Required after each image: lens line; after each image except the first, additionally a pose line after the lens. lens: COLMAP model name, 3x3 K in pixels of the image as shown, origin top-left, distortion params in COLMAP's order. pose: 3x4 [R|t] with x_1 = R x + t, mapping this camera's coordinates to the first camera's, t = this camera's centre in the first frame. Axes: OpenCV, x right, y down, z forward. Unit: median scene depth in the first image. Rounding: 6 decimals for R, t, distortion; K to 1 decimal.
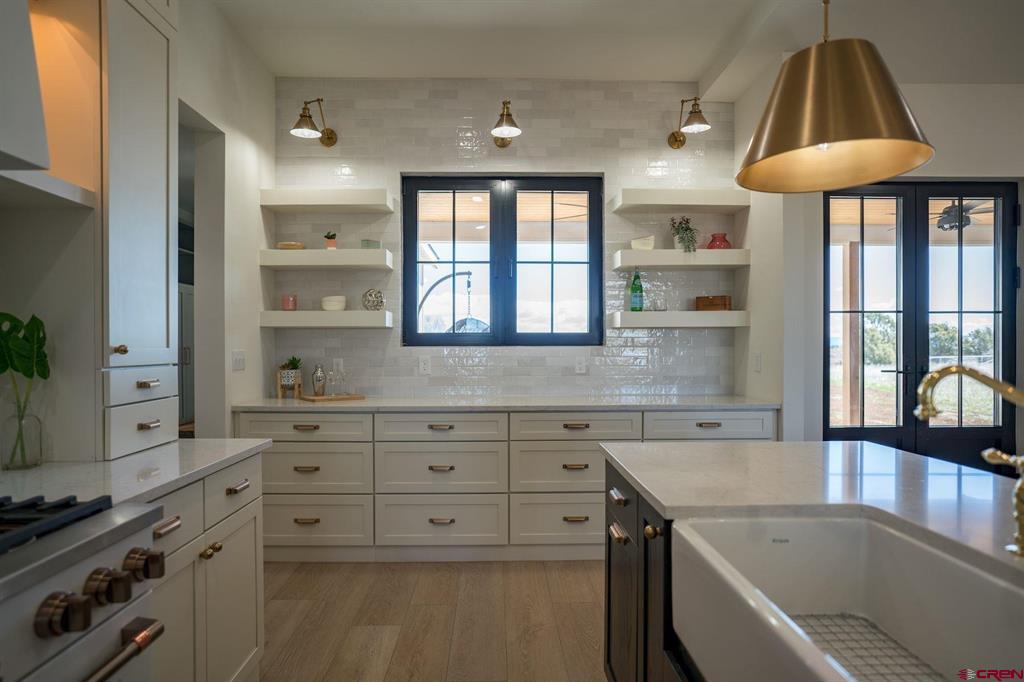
lens RADIAL K [[568.0, 0, 506.5], [0, 568.0, 347.6], [0, 0, 1]] dist [-0.018359, 0.000079]
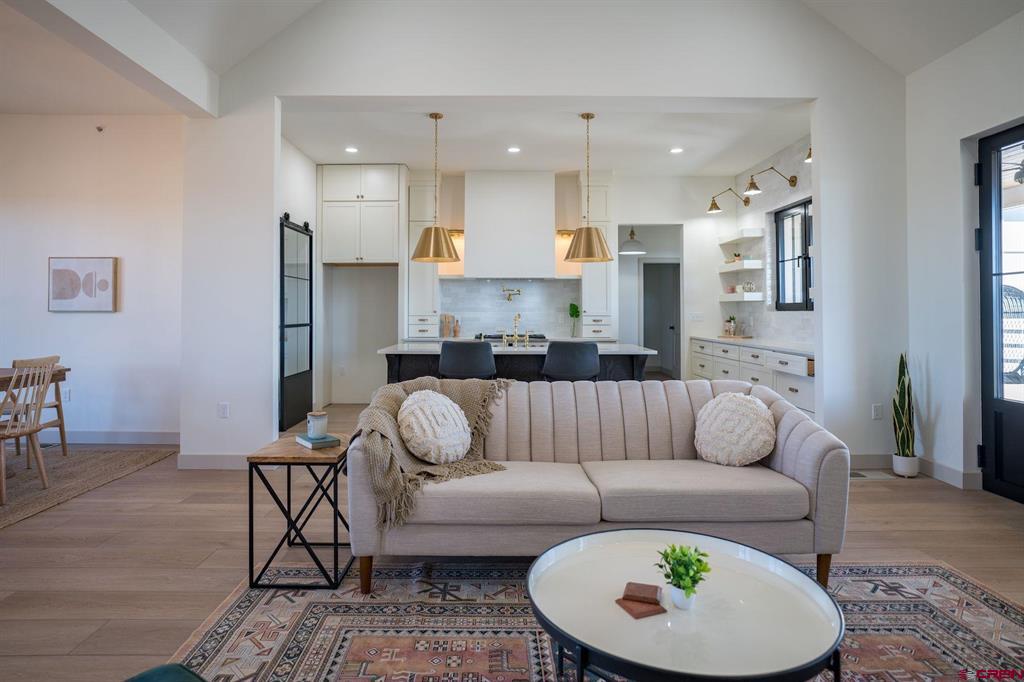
lens RADIAL K [[571.5, 0, 487.4], [0, 571.5, 303.4], [0, 0, 1]] dist [-0.017712, 0.001835]
pose [[-0.031057, -0.008374, -0.999483, 1.639877], [-0.002910, 0.999961, -0.008288, -0.008745], [0.999513, 0.002651, -0.031080, 0.184914]]
